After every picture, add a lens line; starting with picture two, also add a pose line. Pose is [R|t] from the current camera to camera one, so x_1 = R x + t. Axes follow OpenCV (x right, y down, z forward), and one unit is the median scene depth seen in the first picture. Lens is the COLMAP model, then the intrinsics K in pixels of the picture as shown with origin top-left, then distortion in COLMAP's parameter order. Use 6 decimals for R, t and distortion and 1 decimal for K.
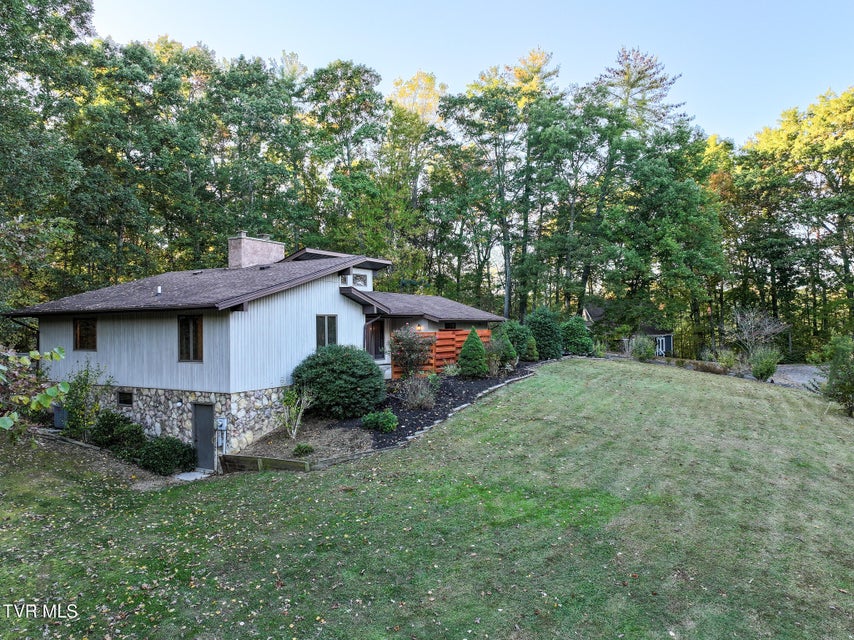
lens RADIAL K [[601.0, 0, 426.4], [0, 601.0, 321.6], [0, 0, 1]] dist [0.006126, 0.016352]
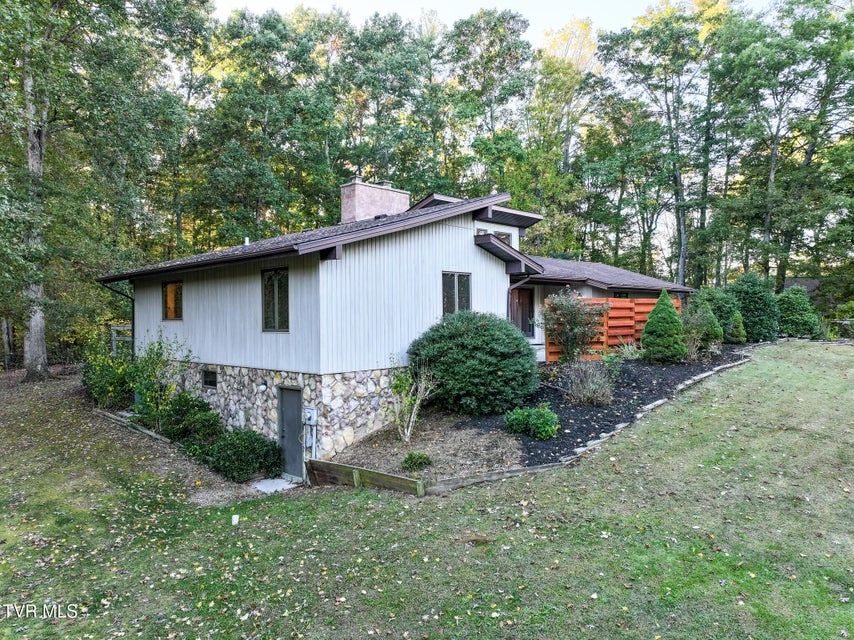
lens RADIAL K [[601.0, 0, 431.0], [0, 601.0, 322.3], [0, 0, 1]] dist [0.006126, 0.016352]
pose [[0.973048, 0.003219, -0.230579, -0.029732], [0.001072, 0.999829, 0.018481, 0.039397], [0.230599, -0.018230, 0.972878, 0.299413]]
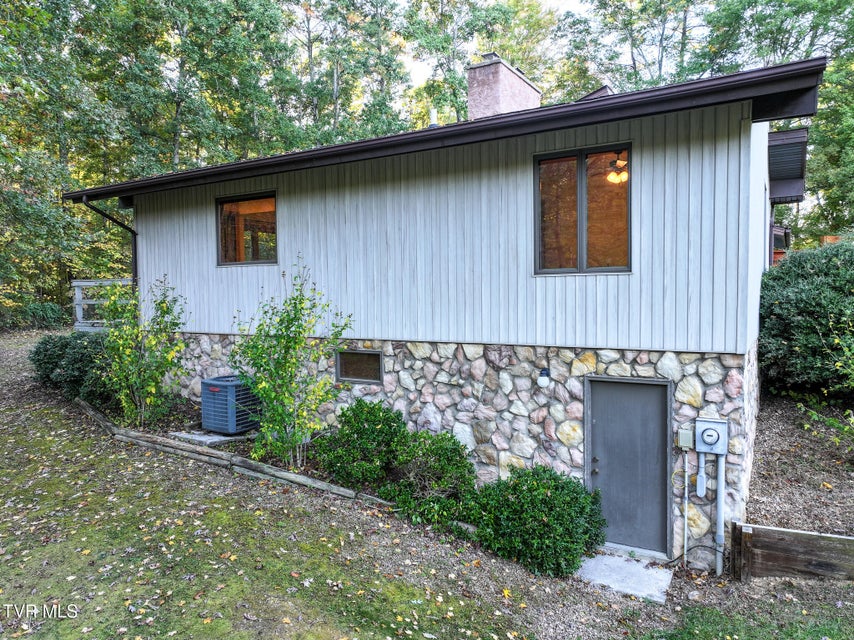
lens RADIAL K [[601.0, 0, 433.4], [0, 601.0, 319.6], [0, 0, 1]] dist [0.006126, 0.016352]
pose [[1.000000, -0.000198, -0.000731, -0.458836], [0.000239, 0.998399, 0.056560, 0.070749], [0.000719, -0.056561, 0.998399, 0.577138]]
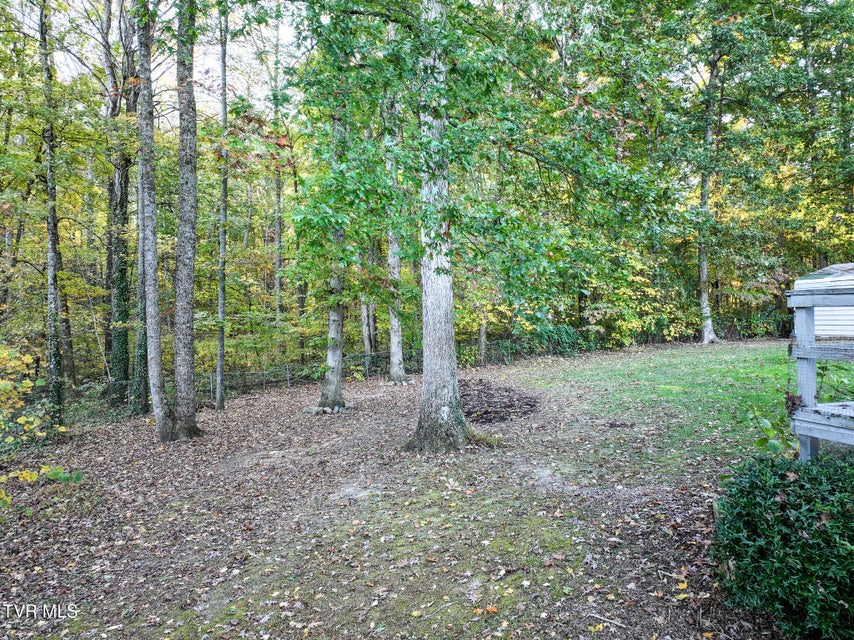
lens RADIAL K [[601.0, 0, 427.0], [0, 601.0, 318.3], [0, 0, 1]] dist [0.006126, 0.016352]
pose [[0.741308, 0.005586, -0.671141, -0.801121], [0.011744, 0.999704, 0.021293, 0.069125], [0.671062, -0.023666, 0.741024, 0.968094]]
